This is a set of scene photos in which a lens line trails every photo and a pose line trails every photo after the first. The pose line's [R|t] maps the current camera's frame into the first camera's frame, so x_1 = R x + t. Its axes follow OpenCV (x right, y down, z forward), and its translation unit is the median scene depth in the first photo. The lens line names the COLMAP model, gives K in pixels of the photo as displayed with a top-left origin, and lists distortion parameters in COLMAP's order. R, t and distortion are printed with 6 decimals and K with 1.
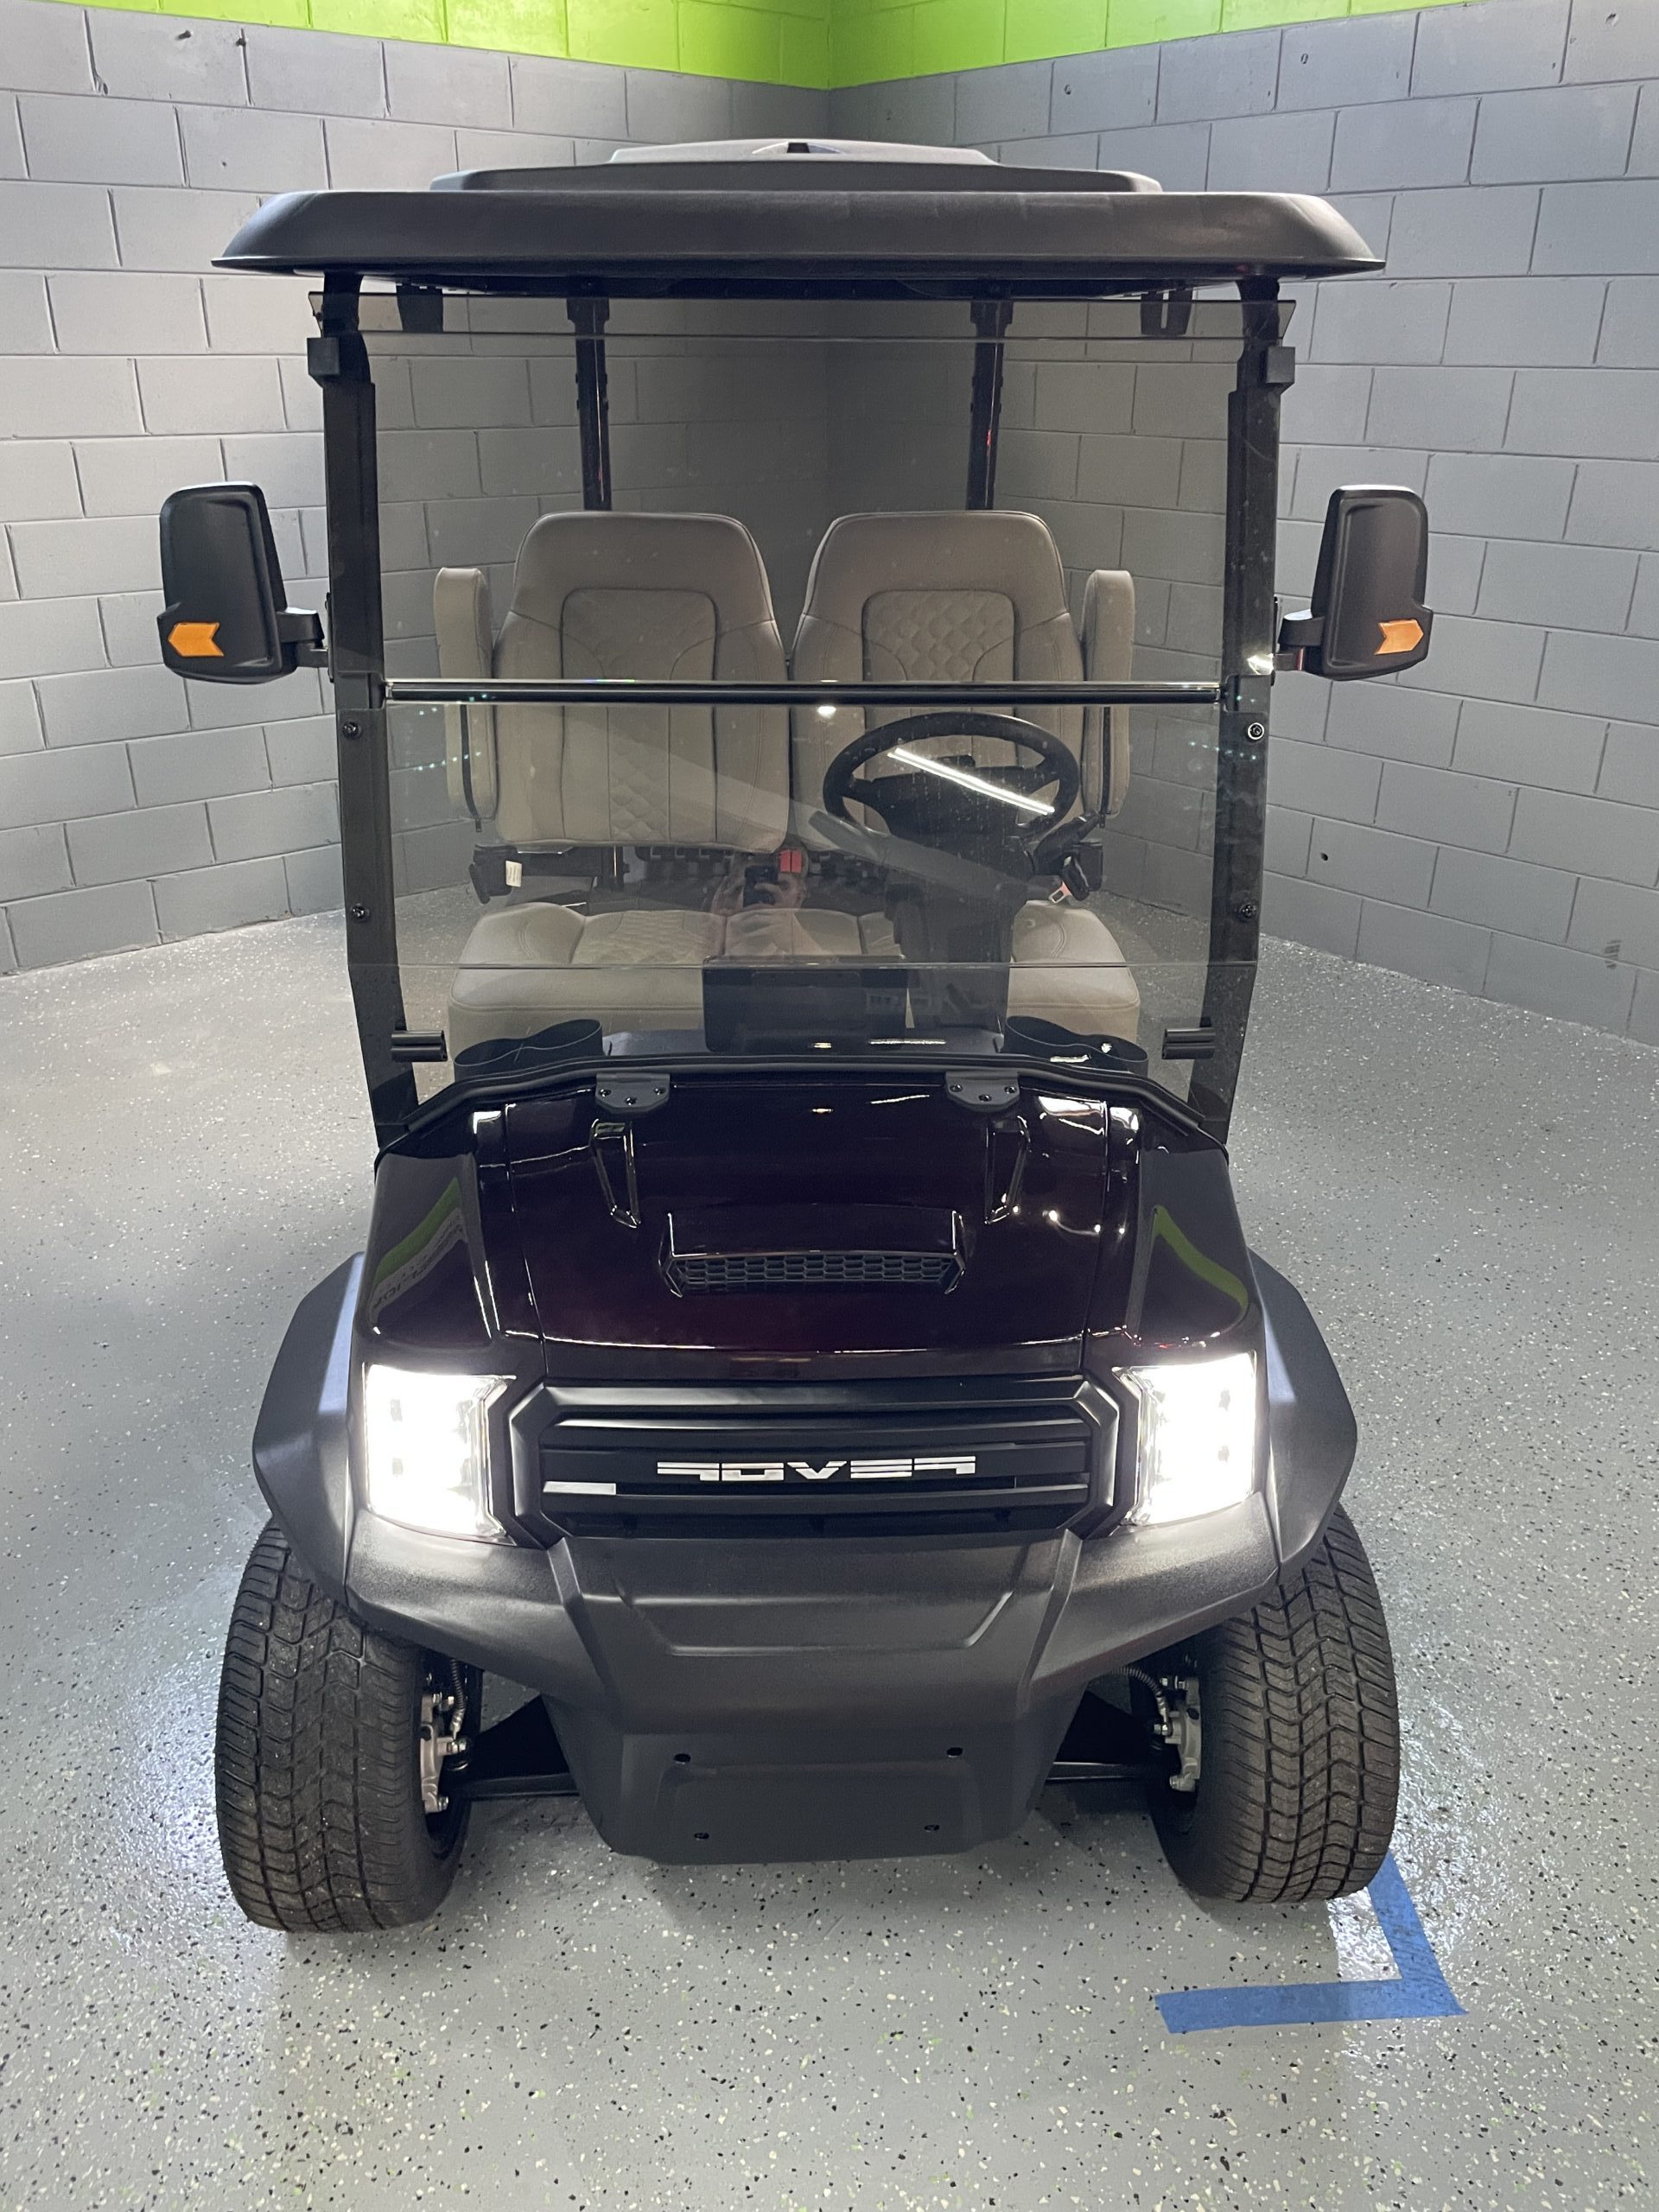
lens RADIAL K [[1673.6, 0, 836.0], [0, 1673.6, 1109.6], [0, 0, 1]] dist [0.084863, -0.104123]
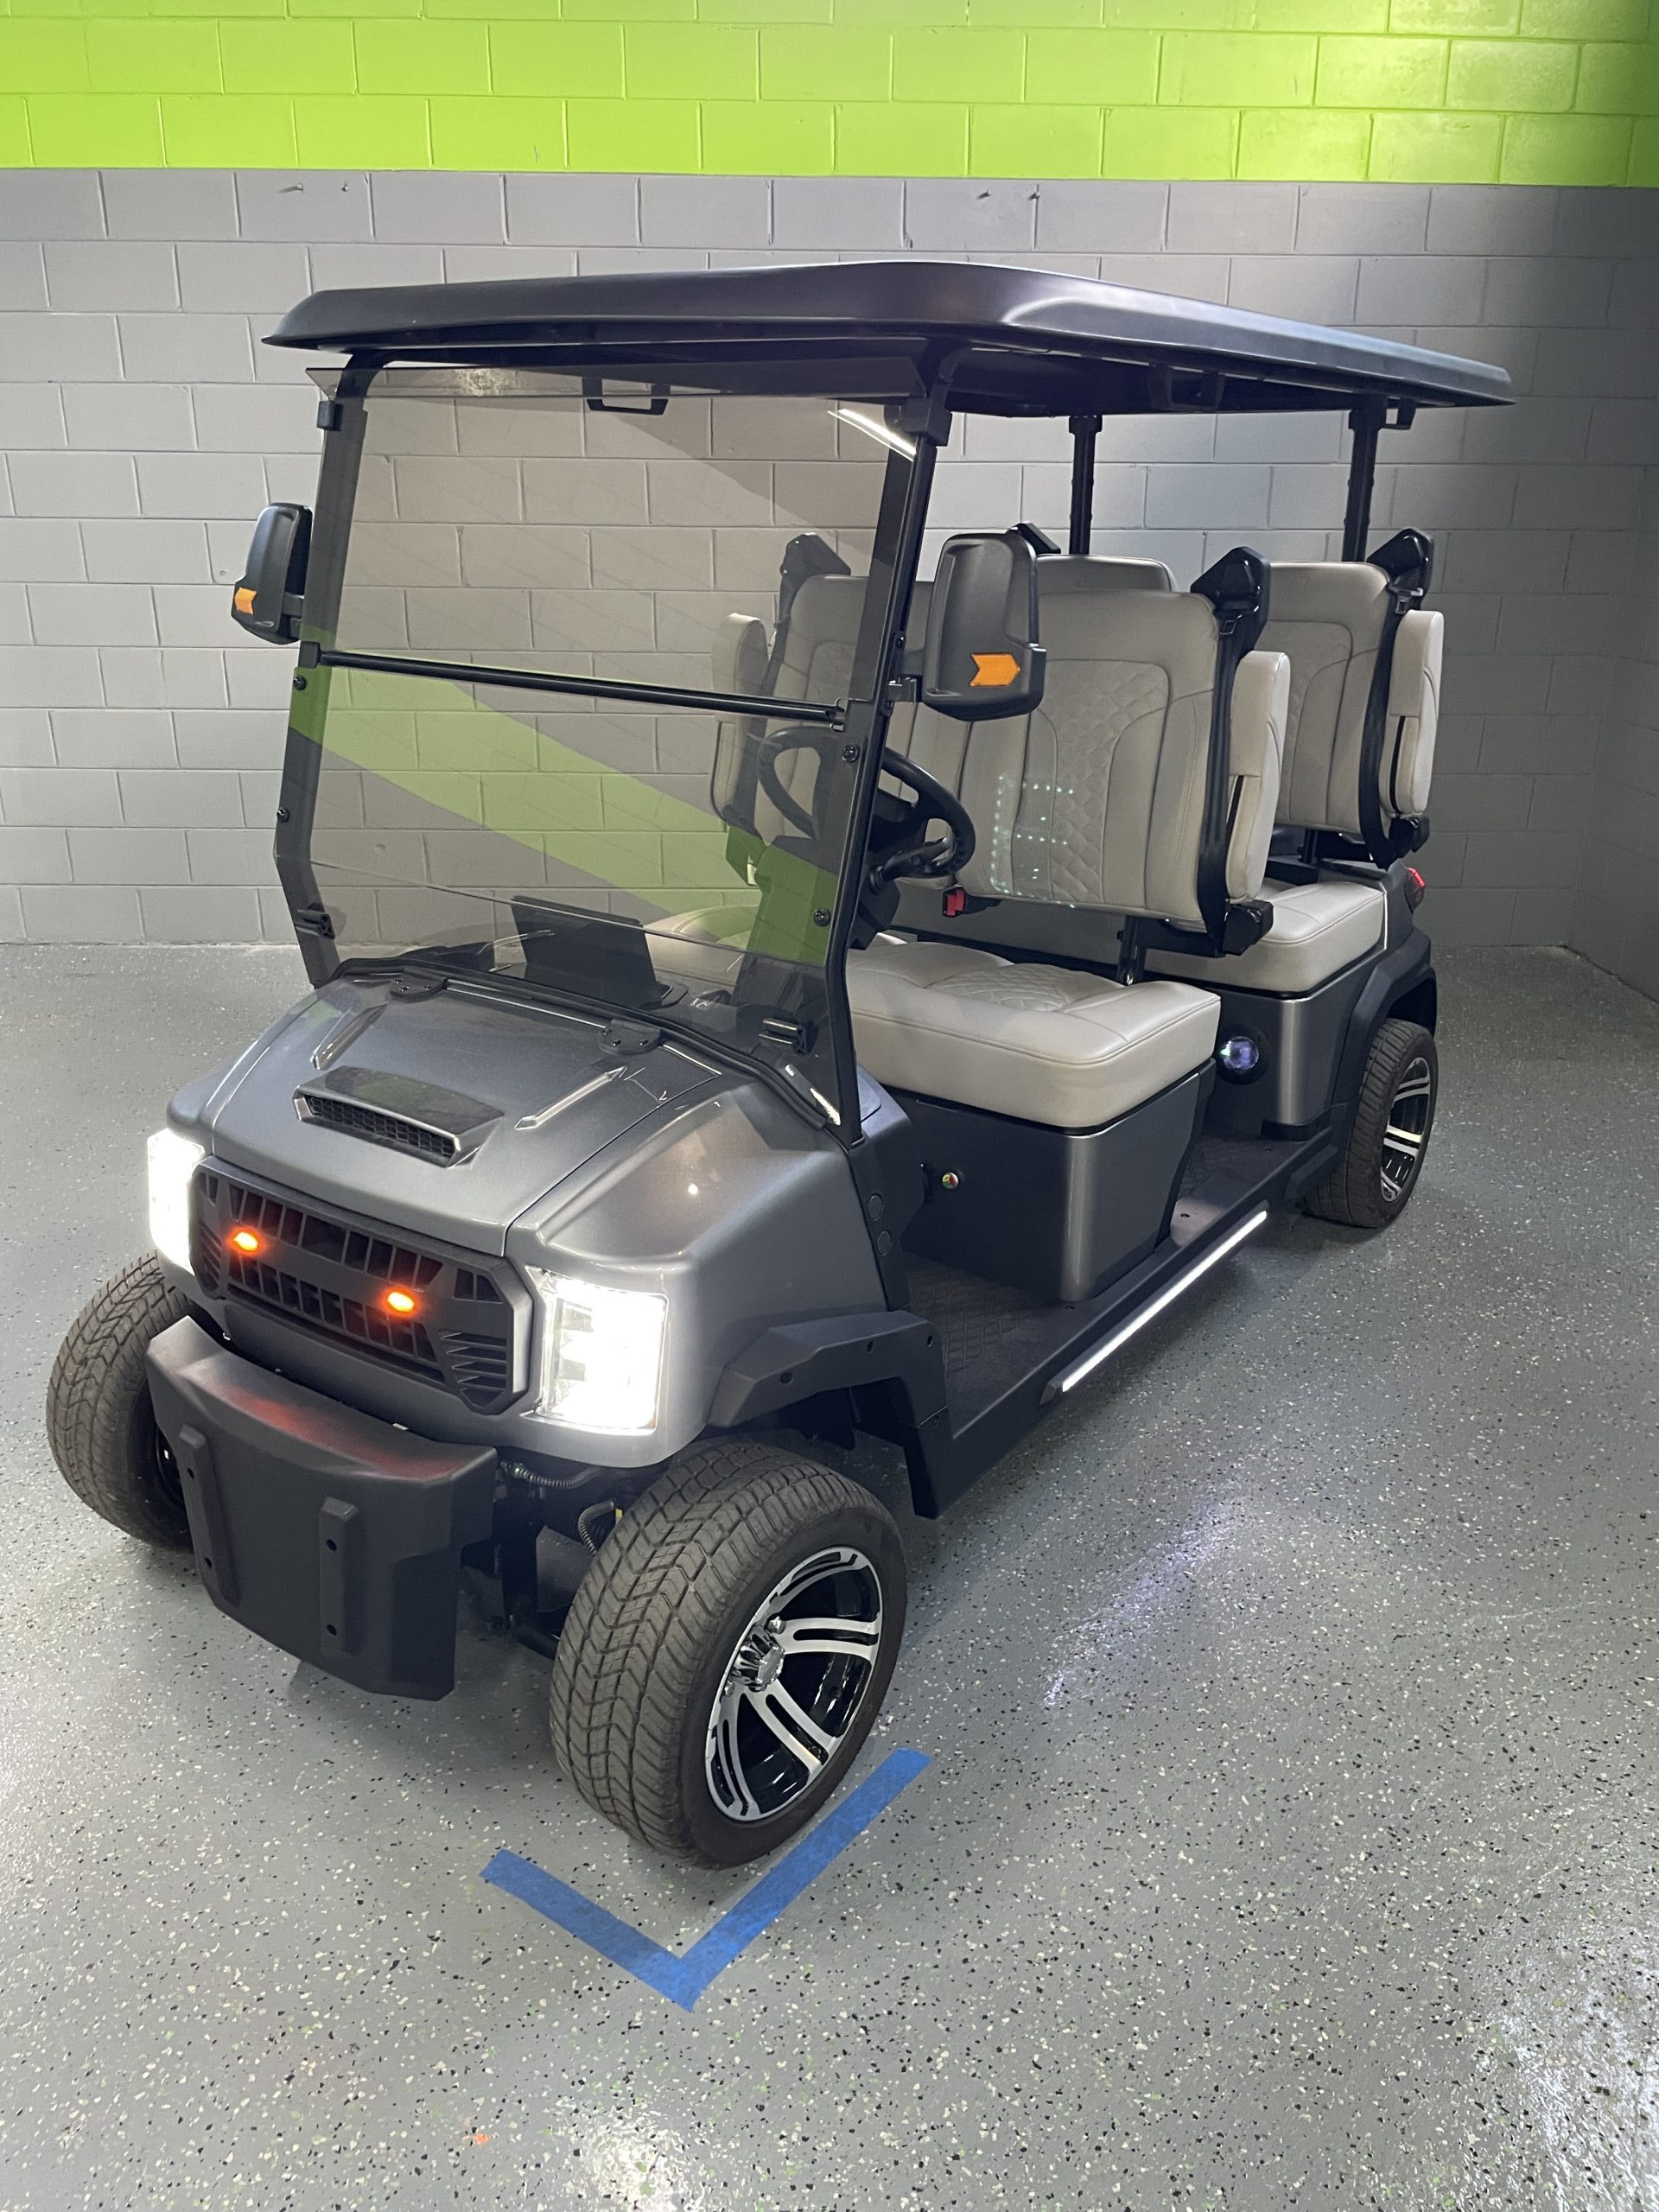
lens RADIAL K [[1625.5, 0, 835.3], [0, 1625.5, 1150.1], [0, 0, 1]] dist [0.080028, -0.098841]
pose [[0.770136, 0.242612, -0.589941, 0.918285], [-0.266623, 0.962614, 0.047811, -0.033013], [0.579485, 0.120470, 0.806030, 0.205354]]
